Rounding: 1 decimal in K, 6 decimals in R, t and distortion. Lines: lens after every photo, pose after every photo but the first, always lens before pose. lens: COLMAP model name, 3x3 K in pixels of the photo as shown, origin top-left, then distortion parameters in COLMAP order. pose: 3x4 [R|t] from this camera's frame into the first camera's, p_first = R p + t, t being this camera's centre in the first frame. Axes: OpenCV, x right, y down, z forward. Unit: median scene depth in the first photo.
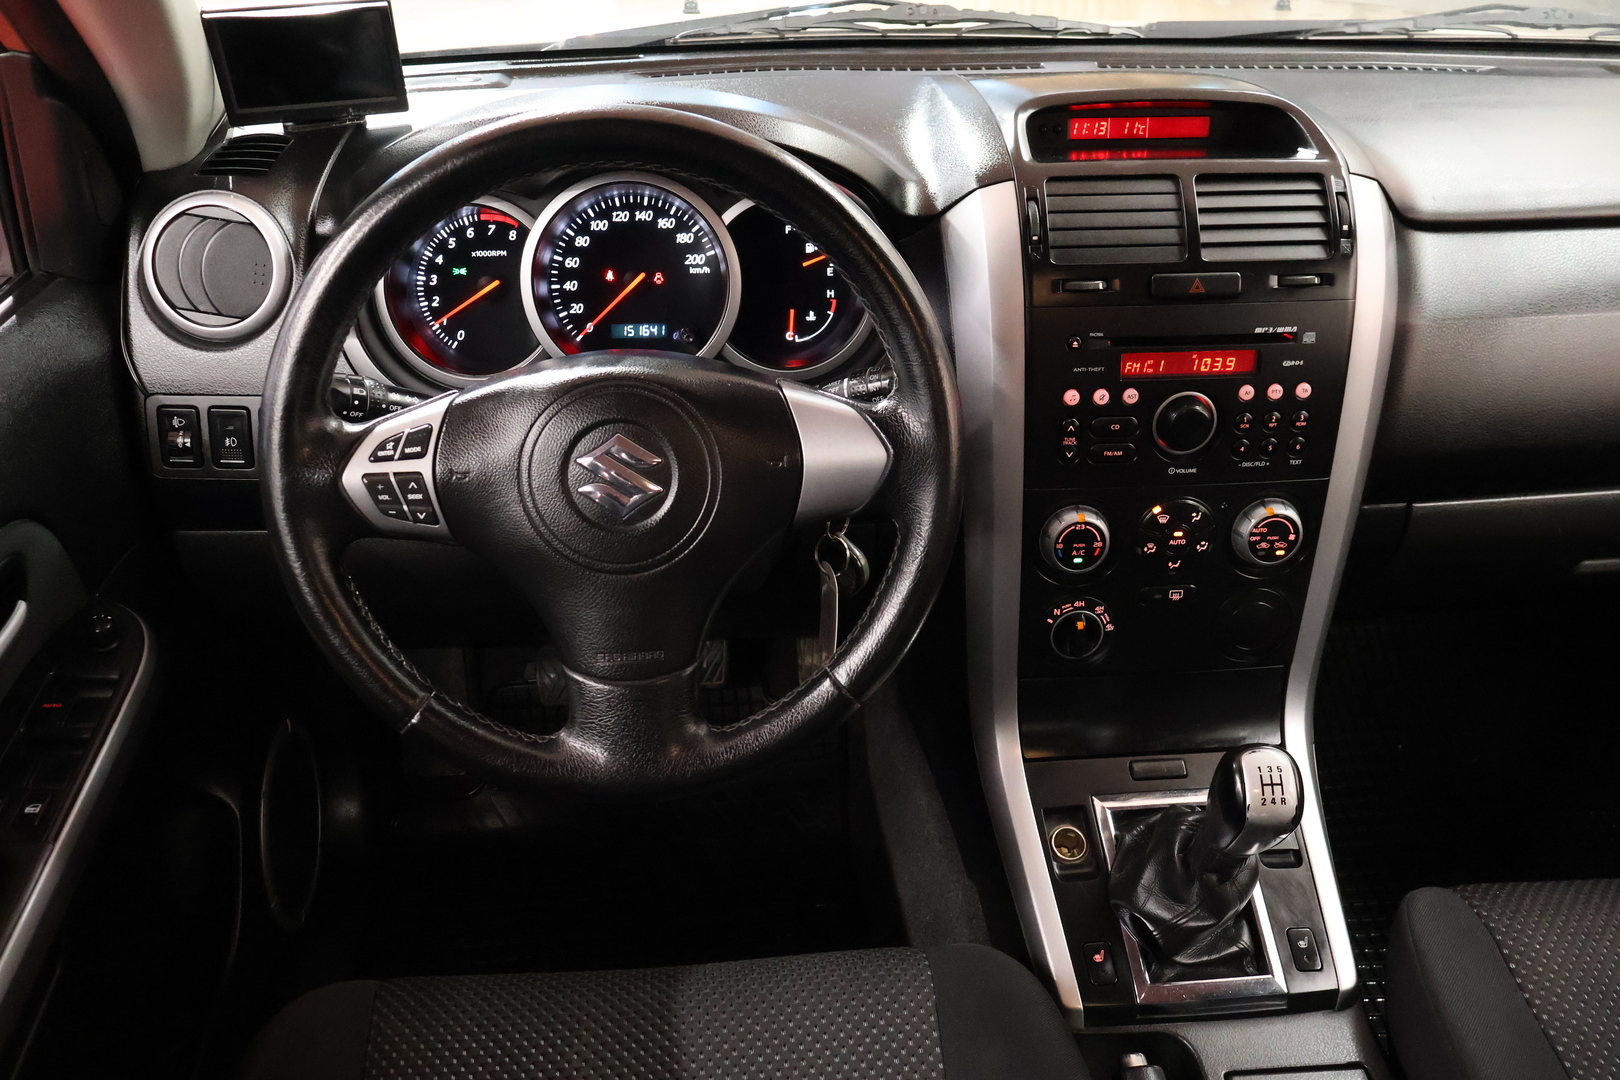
lens RADIAL K [[1372.5, 0, 810.0], [0, 1372.5, 540.0], [0, 0, 1]] dist [0.002096, 0.000626]
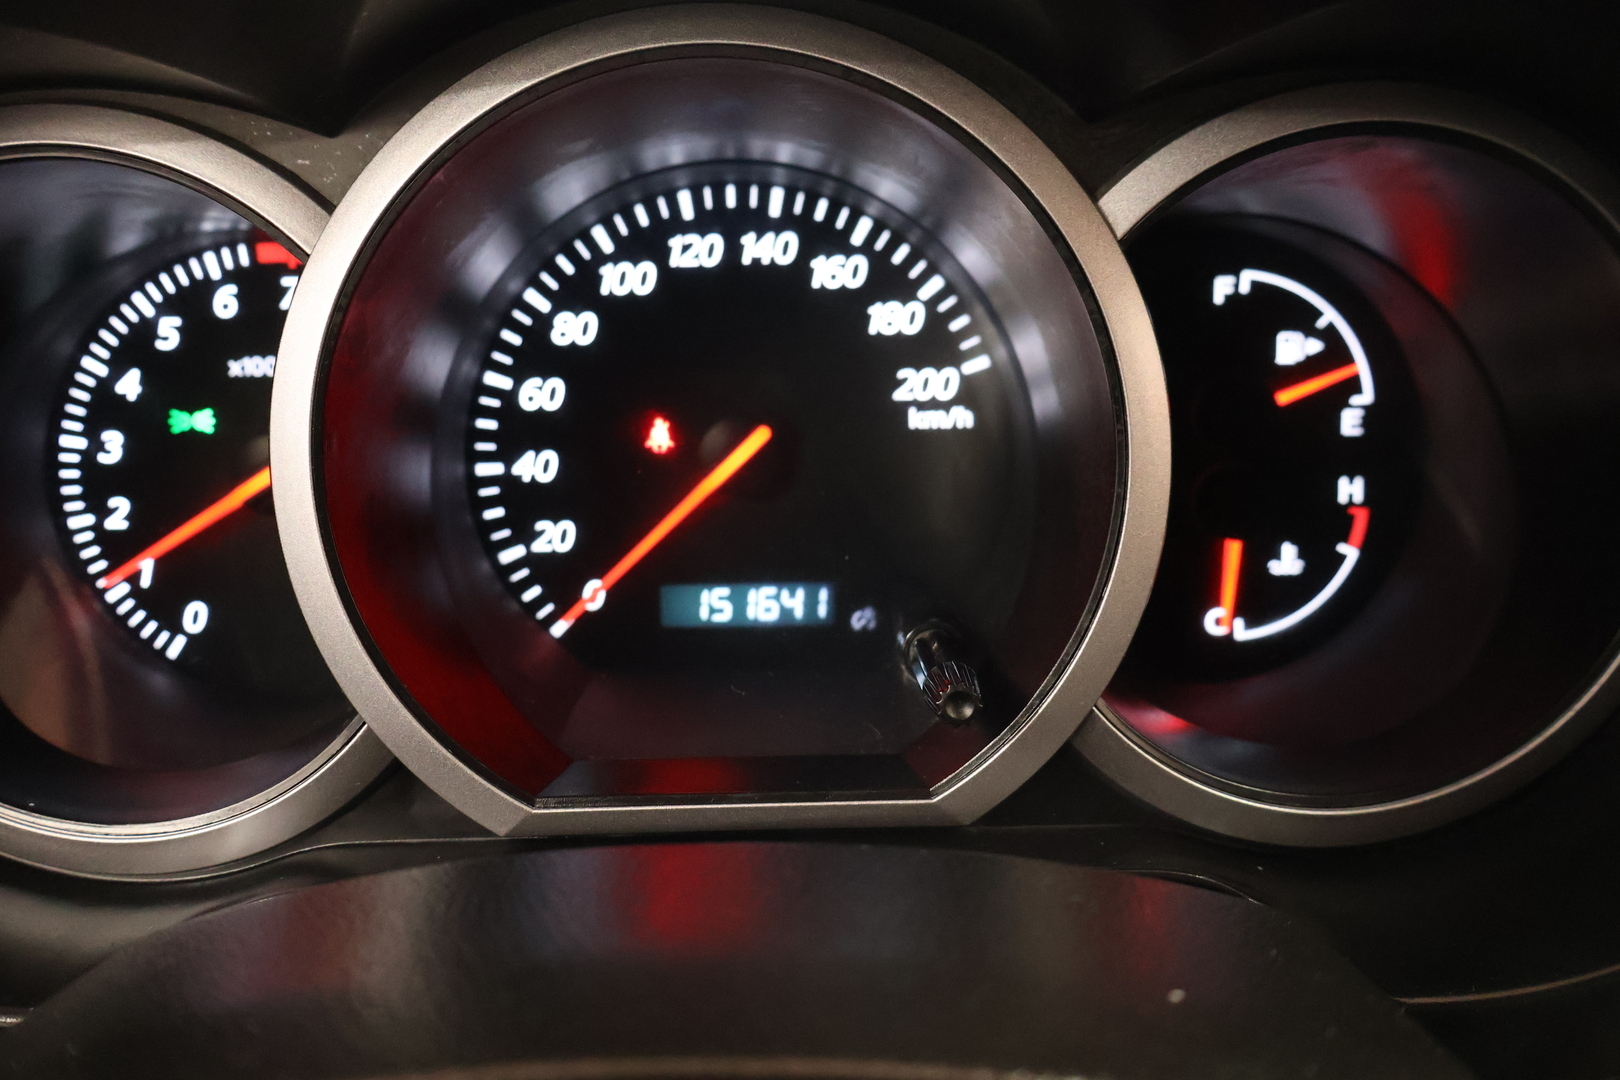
lens RADIAL K [[1360.4, 0, 810.0], [0, 1360.4, 540.0], [0, 0, 1]] dist [0.041240, -0.001438]
pose [[0.997432, 0.006001, -0.071369, -0.088660], [-0.013238, 0.994761, -0.101369, -0.137524], [0.070387, 0.102053, 0.992286, 0.694795]]
